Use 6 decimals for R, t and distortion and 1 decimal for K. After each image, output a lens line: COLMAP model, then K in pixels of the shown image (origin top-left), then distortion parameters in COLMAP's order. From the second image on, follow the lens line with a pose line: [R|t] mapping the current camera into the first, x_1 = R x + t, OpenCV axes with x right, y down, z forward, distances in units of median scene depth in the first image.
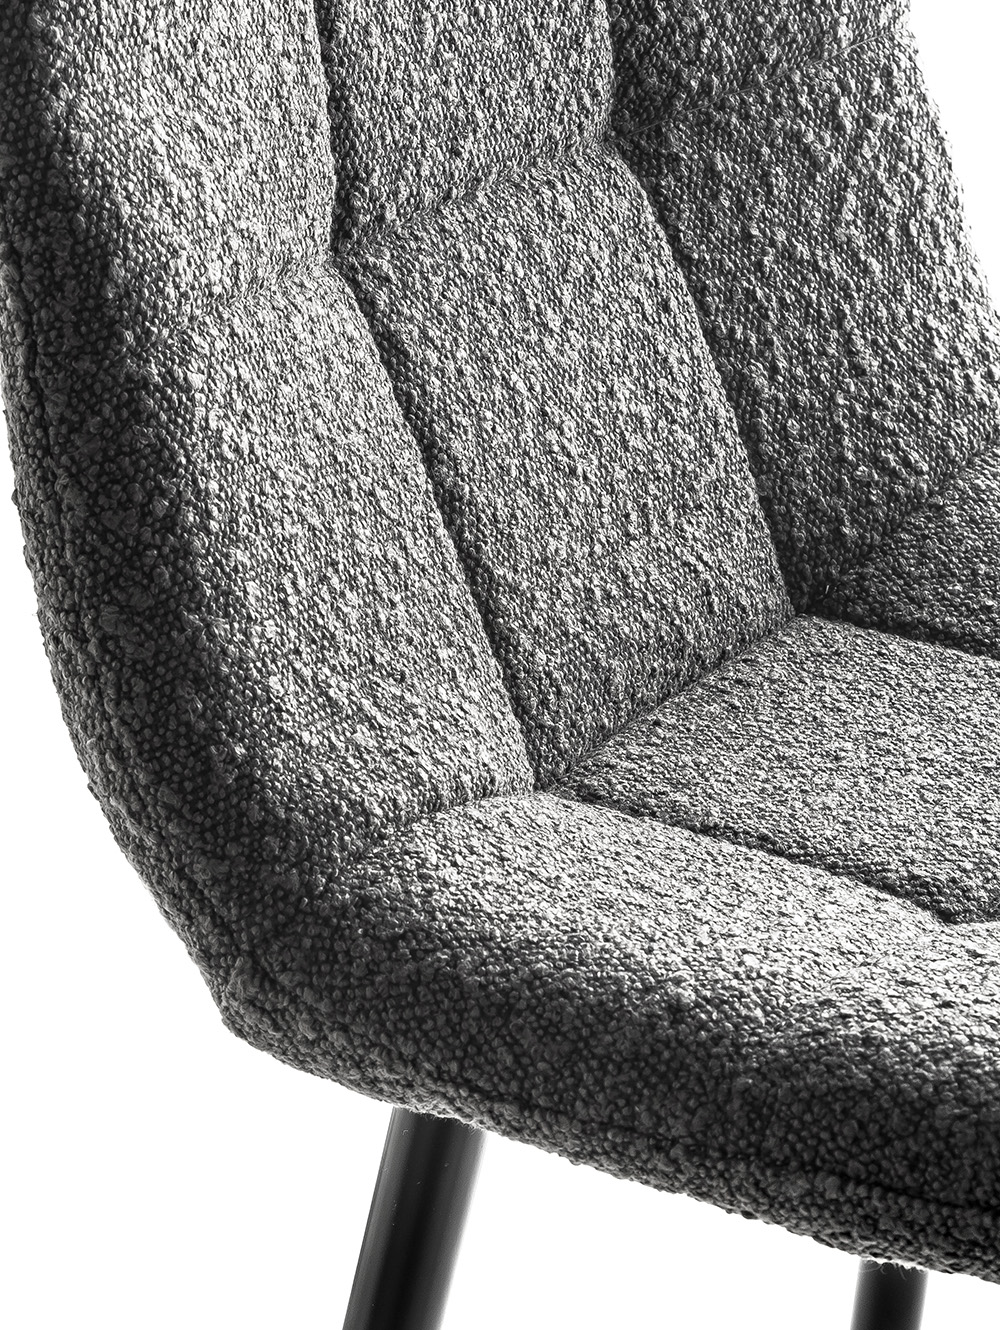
lens RADIAL K [[3334.1, 0, 500.0], [0, 3334.1, 665.0], [0, 0, 1]] dist [0.084748, -0.194016]
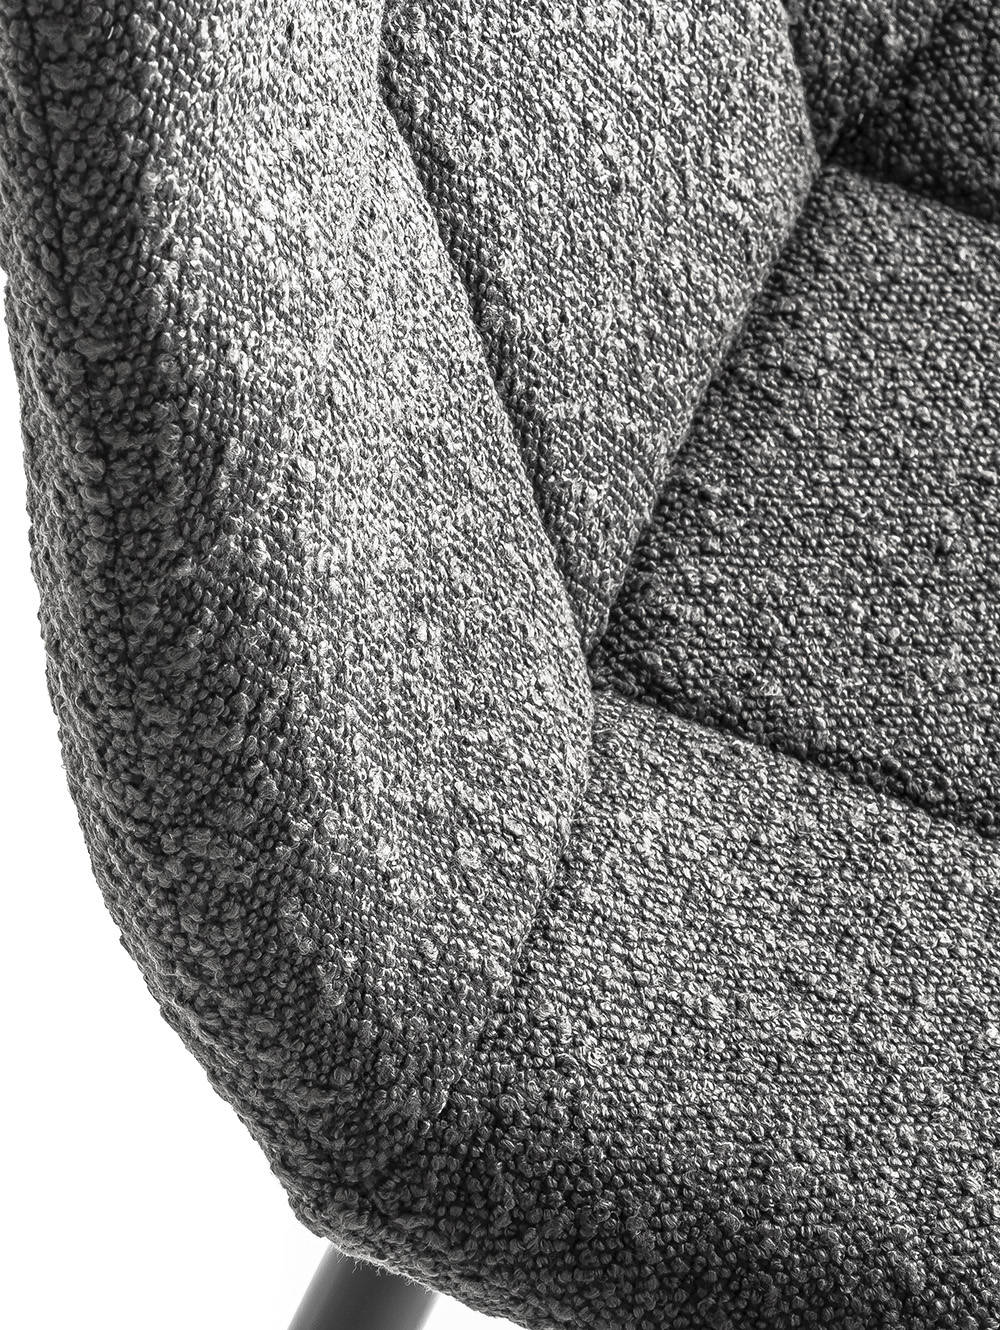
lens RADIAL K [[4899.3, 0, 500.0], [0, 4899.3, 665.0], [0, 0, 1]] dist [0.078458, -2.002094]
pose [[0.987260, -0.027183, 0.156778, -0.216963], [-0.038242, 0.915884, 0.399618, -0.486205], [-0.154453, -0.400522, 0.903176, -0.007489]]
